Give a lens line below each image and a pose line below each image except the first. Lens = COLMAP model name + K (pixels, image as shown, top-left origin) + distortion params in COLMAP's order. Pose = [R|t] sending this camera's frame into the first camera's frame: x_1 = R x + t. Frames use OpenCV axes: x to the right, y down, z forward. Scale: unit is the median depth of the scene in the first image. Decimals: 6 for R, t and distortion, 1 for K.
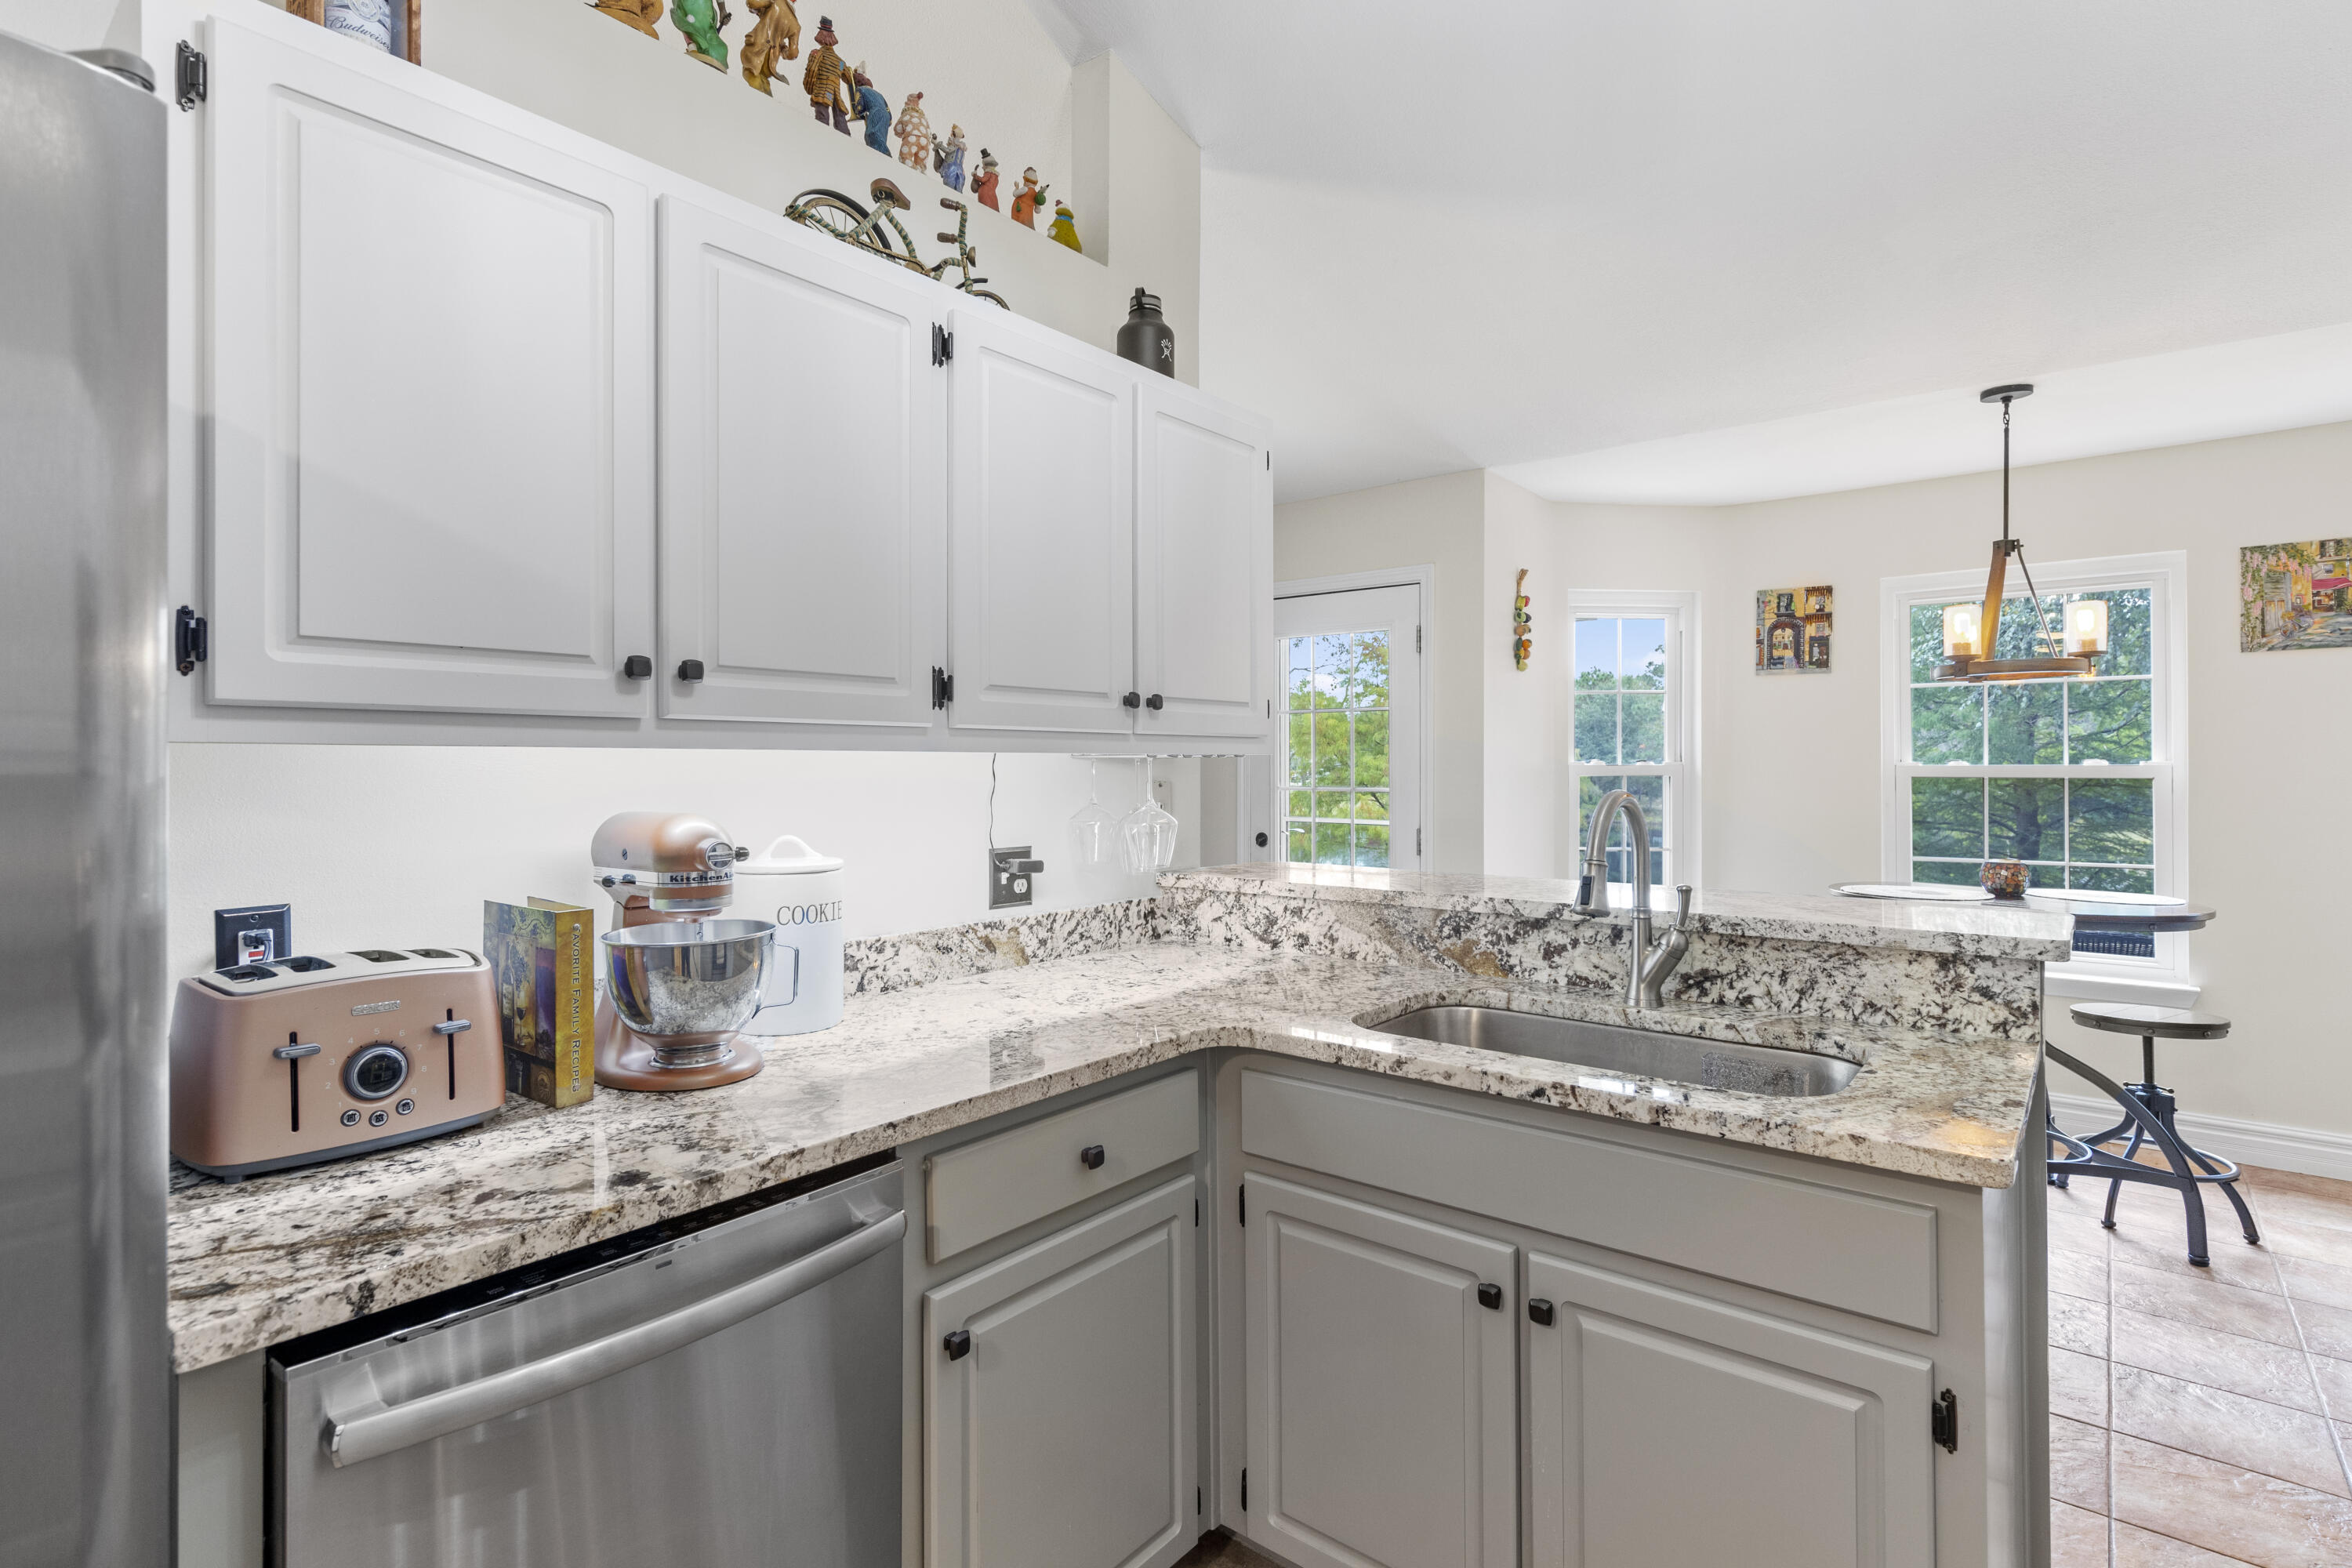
lens RADIAL K [[1131.9, 0, 1173.8], [0, 1131.9, 767.0], [0, 0, 1]] dist [0.014301, -0.001639]
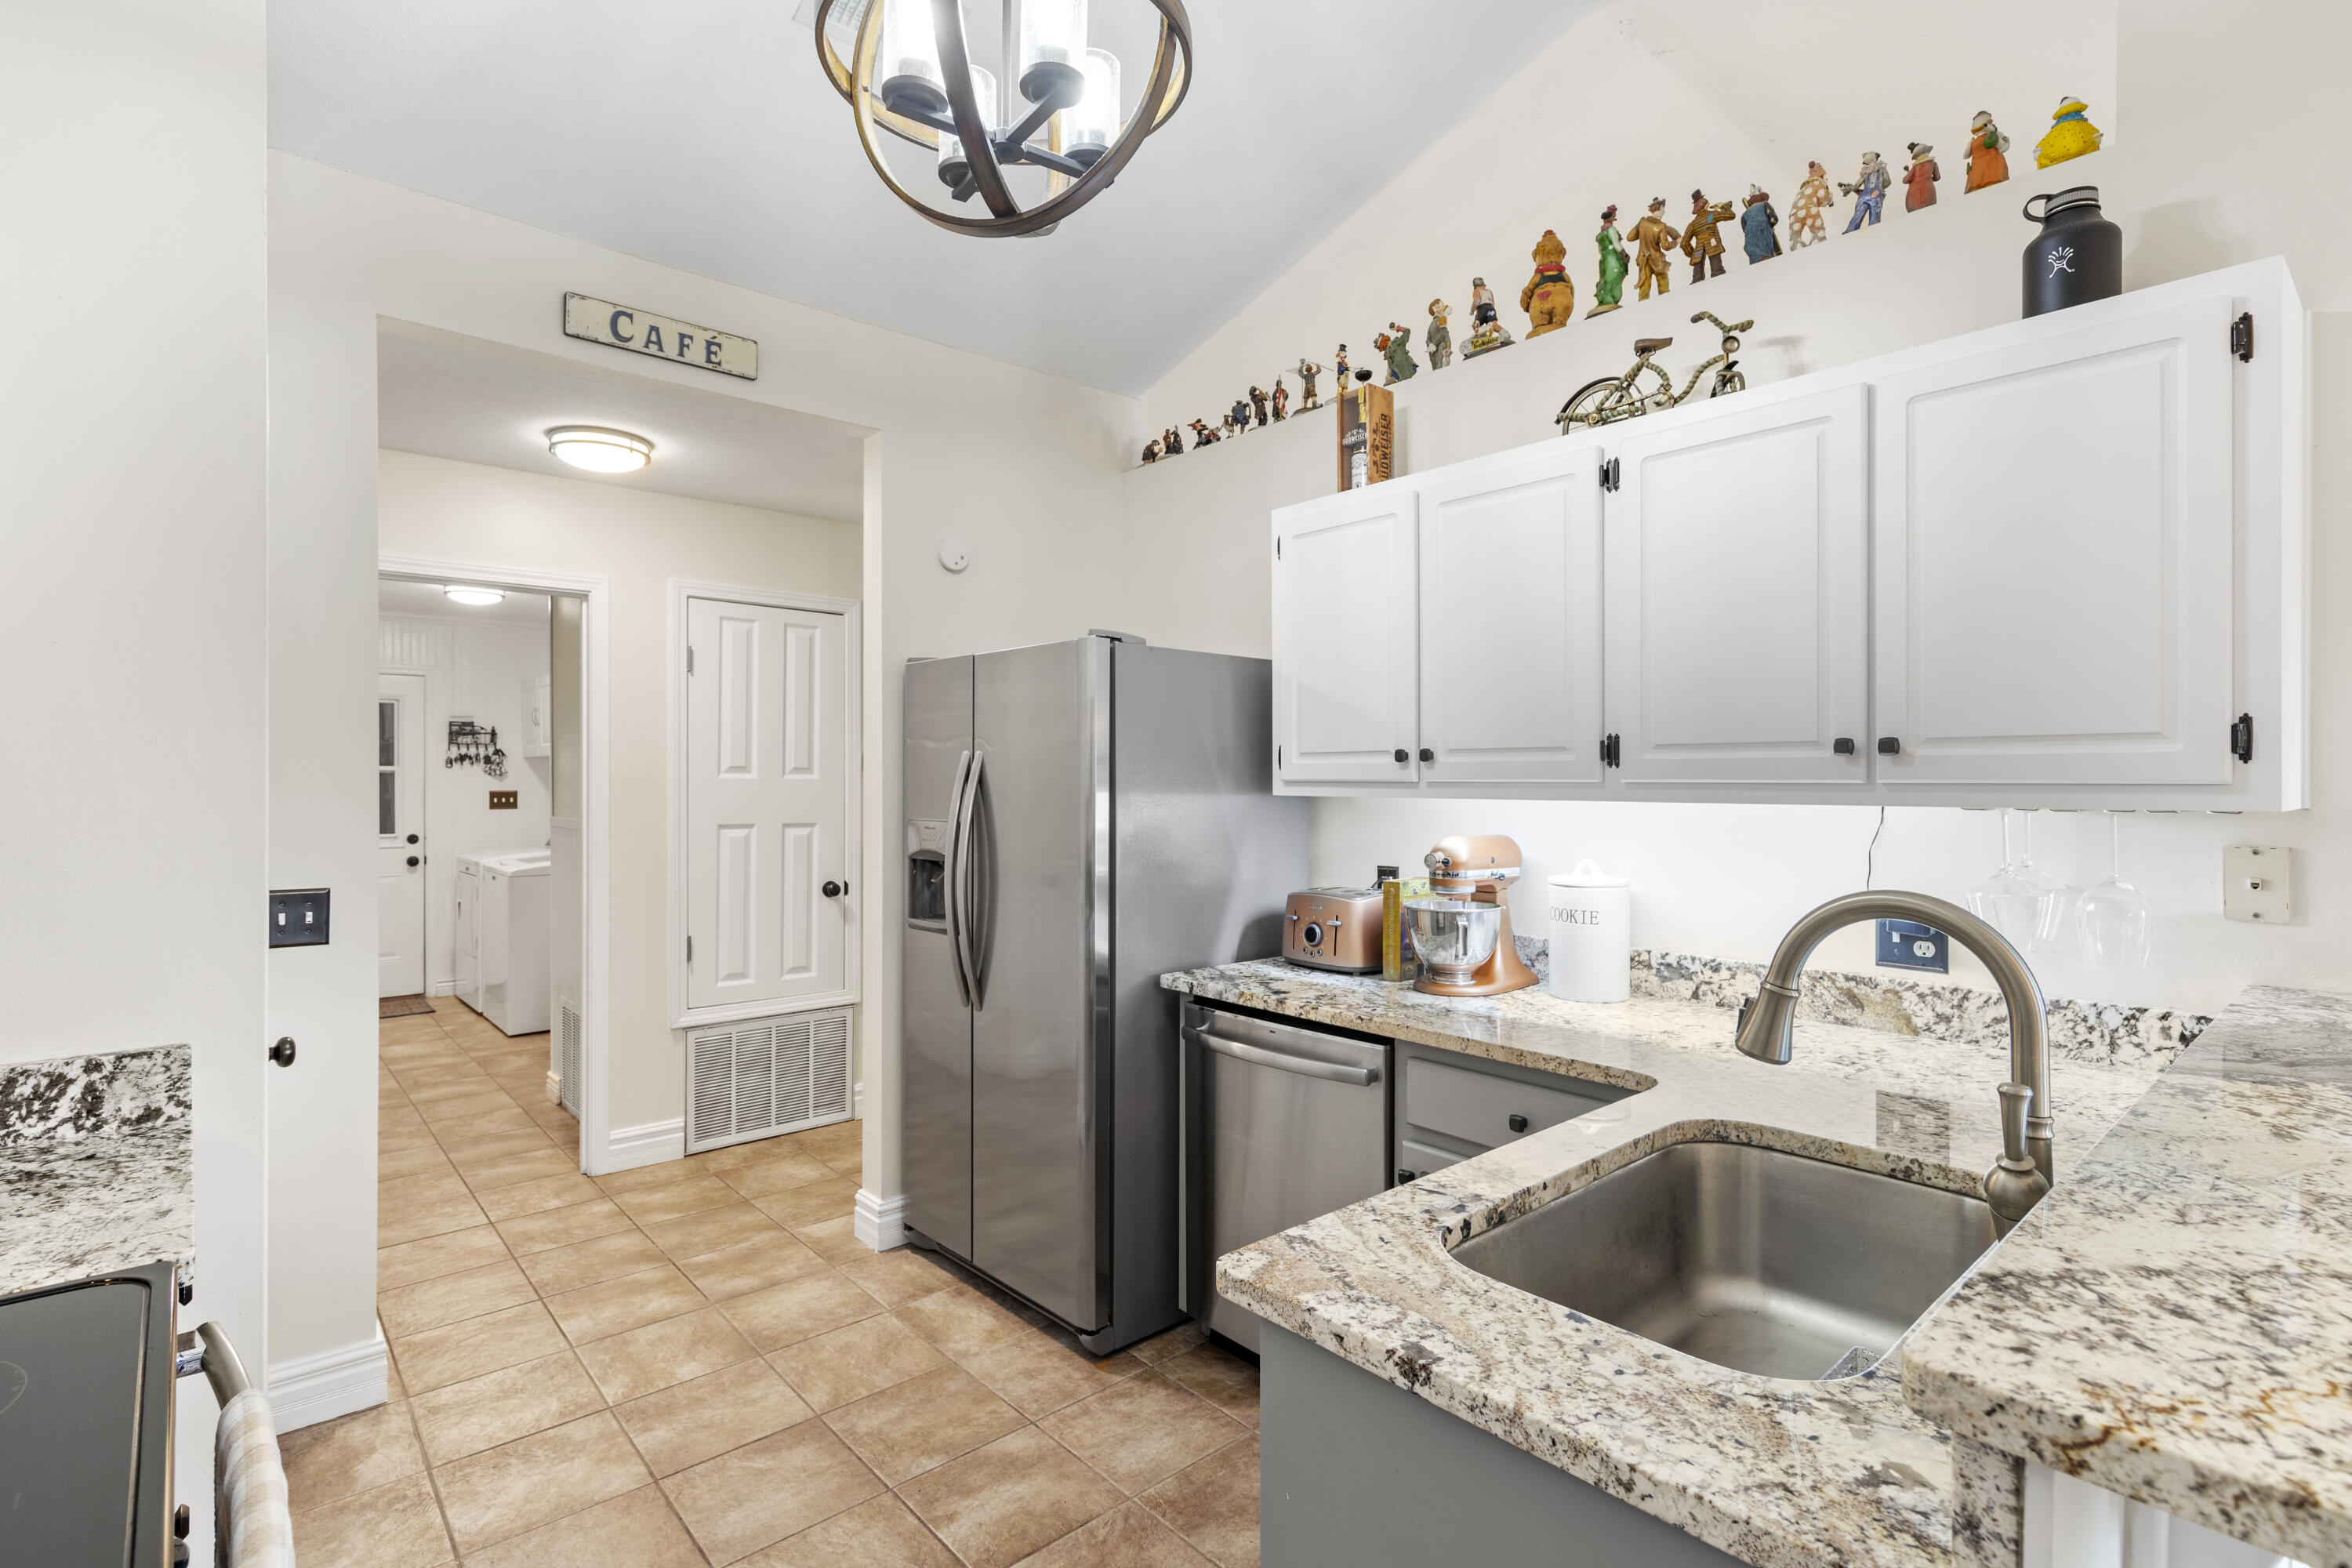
lens RADIAL K [[1131.9, 0, 1215.8], [0, 1131.9, 739.9], [0, 0, 1]] dist [0.014301, -0.001639]
pose [[-0.132437, -0.026573, -0.990835, 0.990378], [-0.001136, 0.999644, -0.026657, -0.043810], [0.991191, -0.002405, -0.132420, 0.655072]]
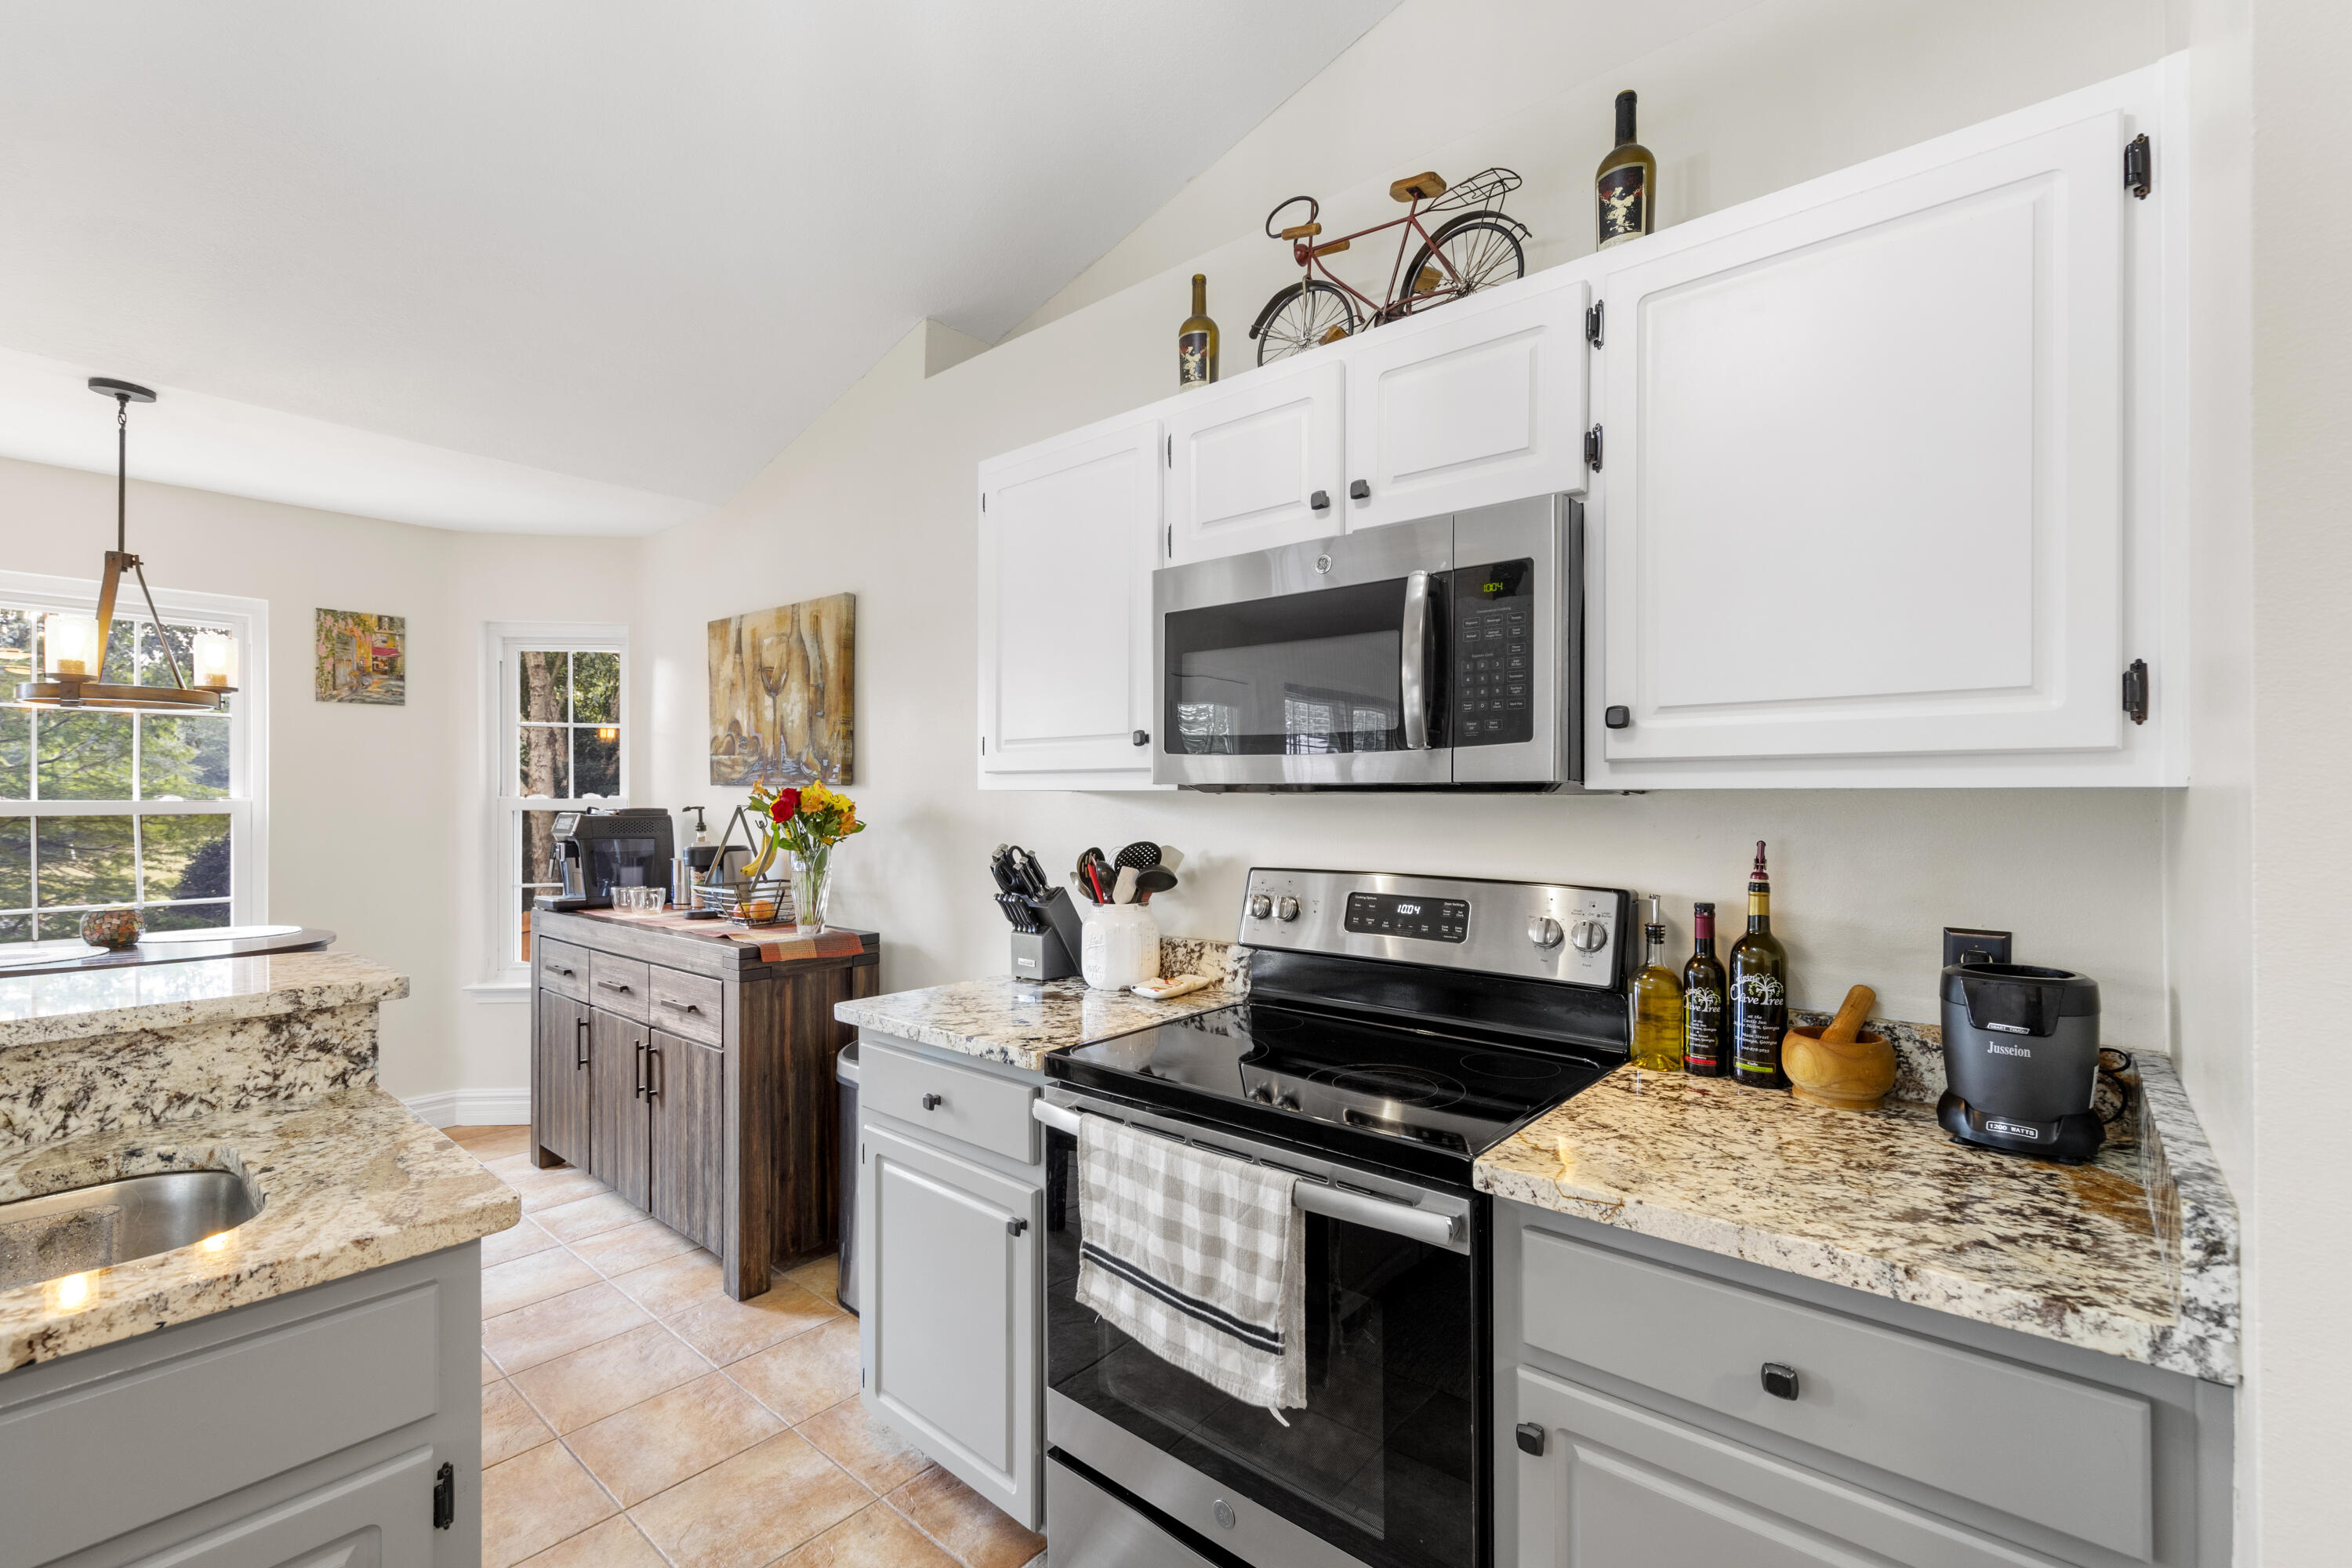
lens RADIAL K [[1025.3, 0, 1178.9], [0, 1025.3, 794.6], [0, 0, 1]] dist [0.008567, -0.000197]
pose [[0.026452, 0.006131, 0.999631, -0.104719], [-0.001407, 0.999980, -0.006096, -0.005829], [-0.999649, -0.001245, 0.026460, 0.223305]]
